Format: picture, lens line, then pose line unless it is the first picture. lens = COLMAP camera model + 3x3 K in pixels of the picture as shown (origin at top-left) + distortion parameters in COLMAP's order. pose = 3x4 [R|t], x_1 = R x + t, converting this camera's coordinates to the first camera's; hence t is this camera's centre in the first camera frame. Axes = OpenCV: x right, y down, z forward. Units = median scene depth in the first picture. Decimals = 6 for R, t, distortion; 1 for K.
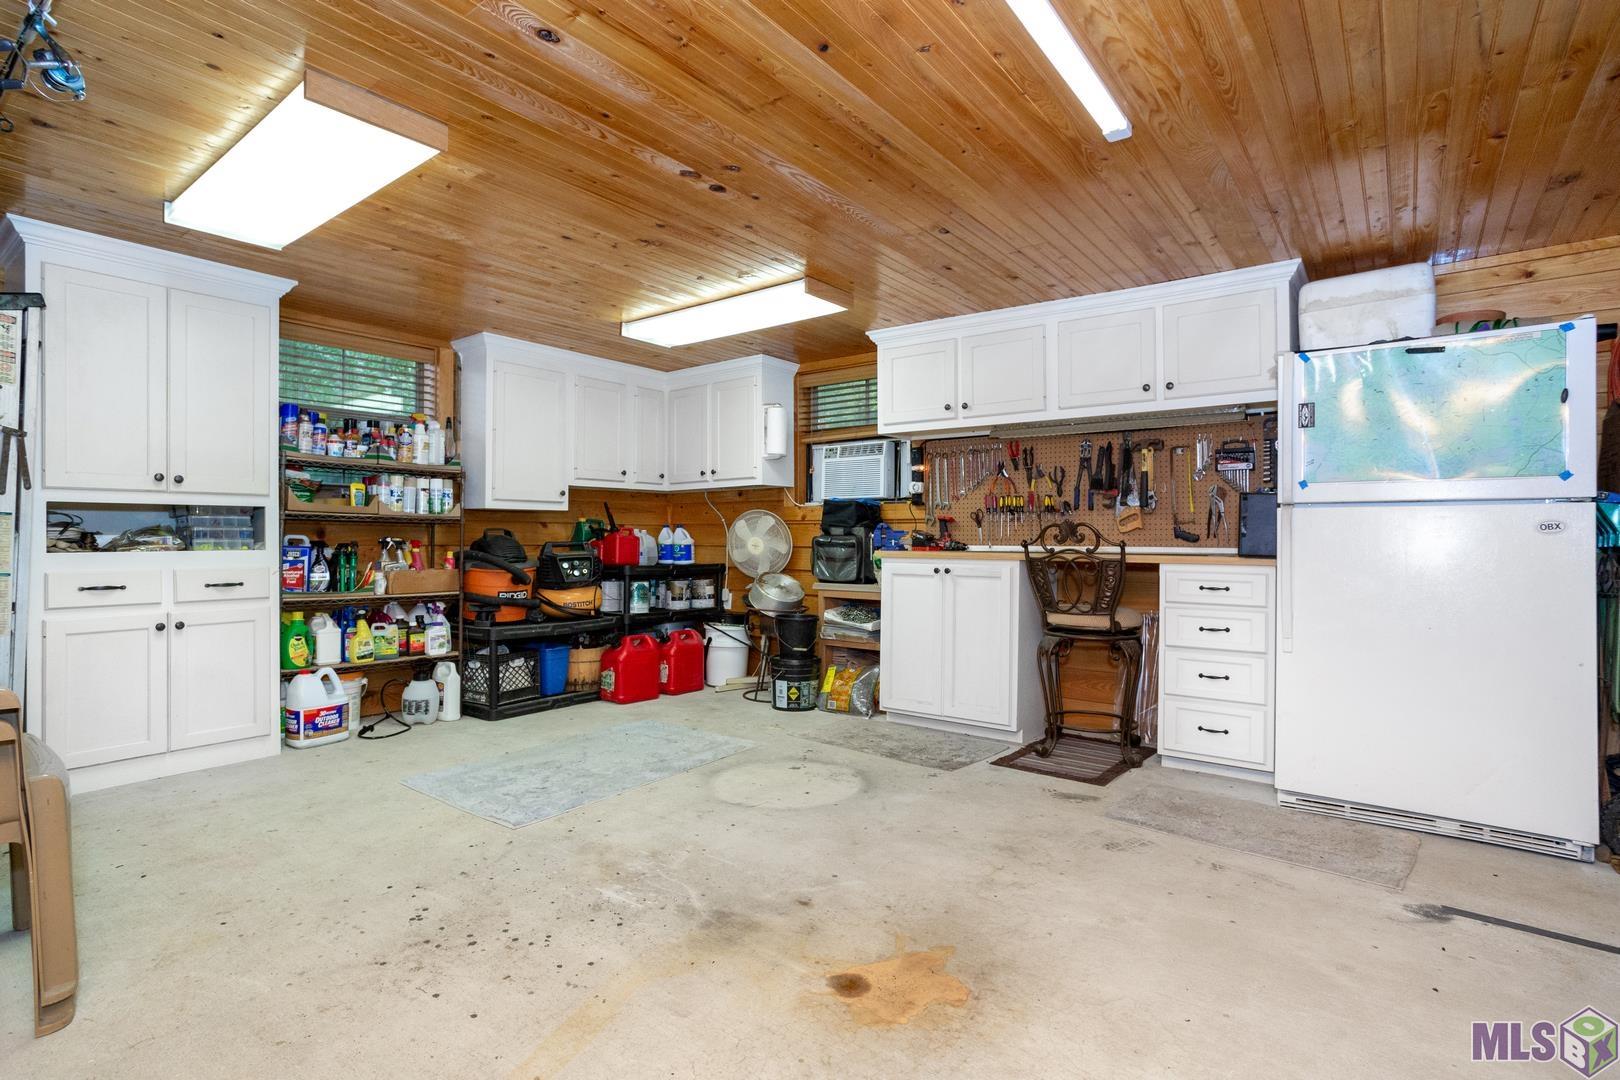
lens RADIAL K [[780.1, 0, 810.0], [0, 780.1, 540.0], [0, 0, 1]] dist [-0.001973, -0.000055]
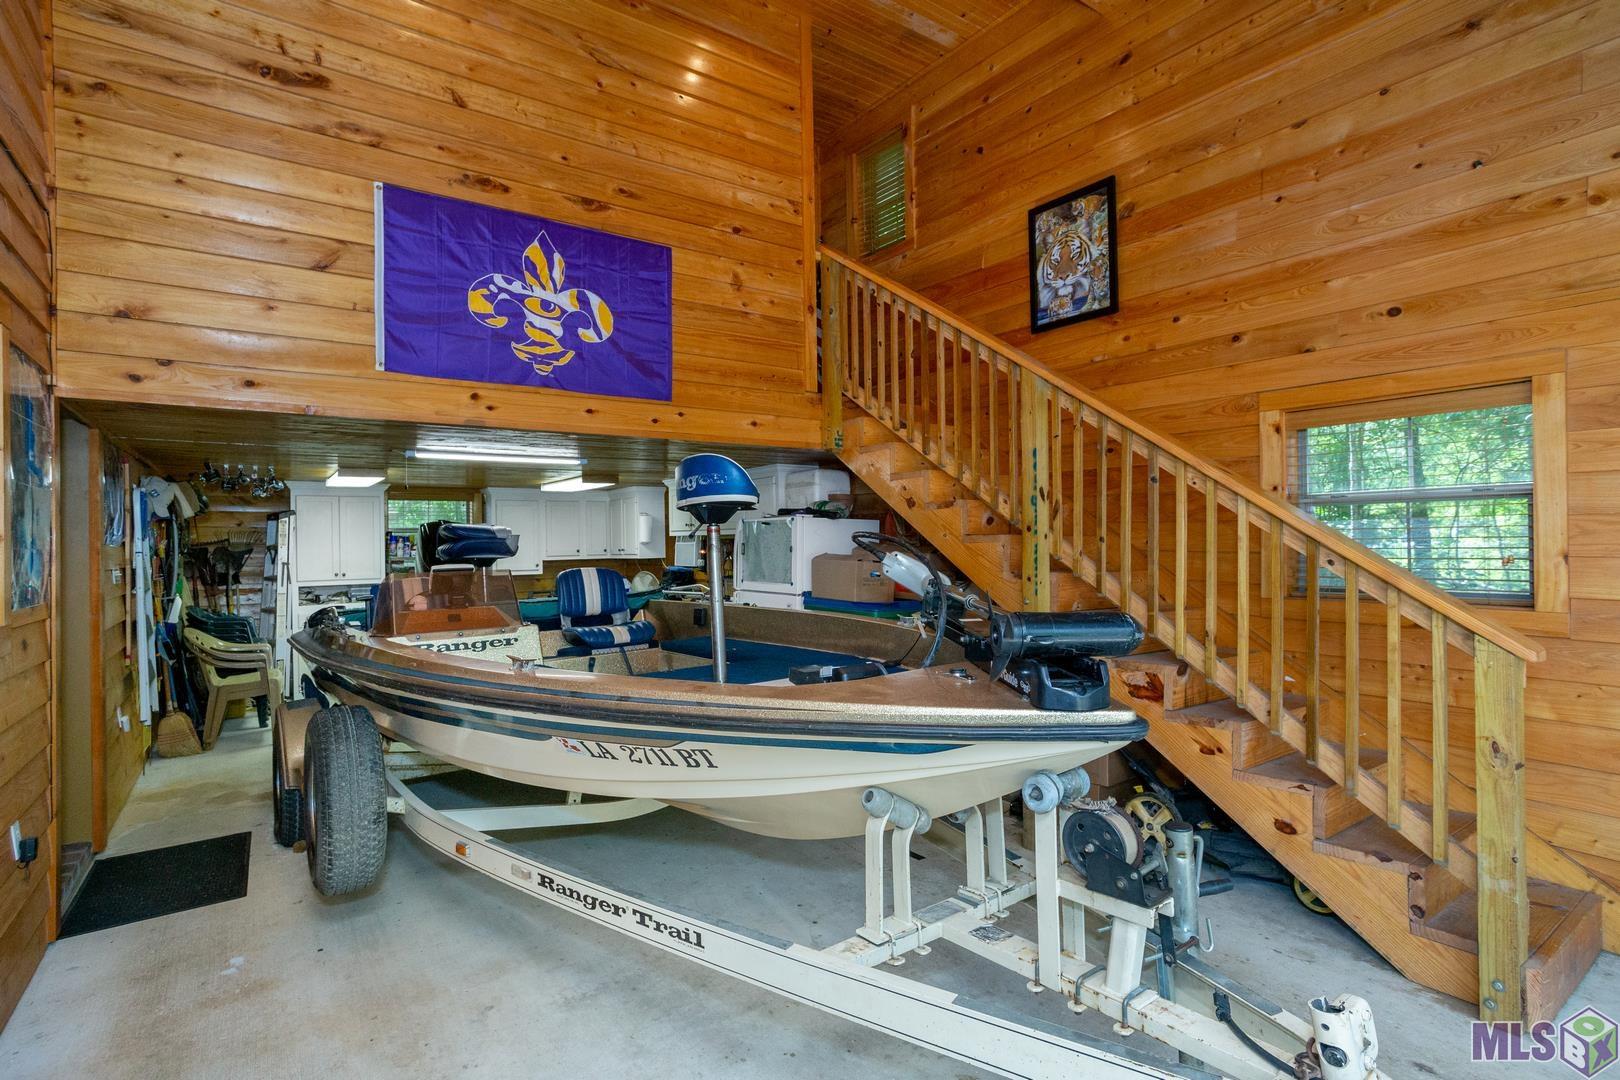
lens RADIAL K [[780.1, 0, 810.0], [0, 780.1, 540.0], [0, 0, 1]] dist [-0.001973, -0.000055]
pose [[0.957229, -0.009750, -0.289166, 1.045601], [0.009317, 0.999952, -0.002874, -0.133491], [0.289181, 0.000057, 0.957275, -0.741763]]
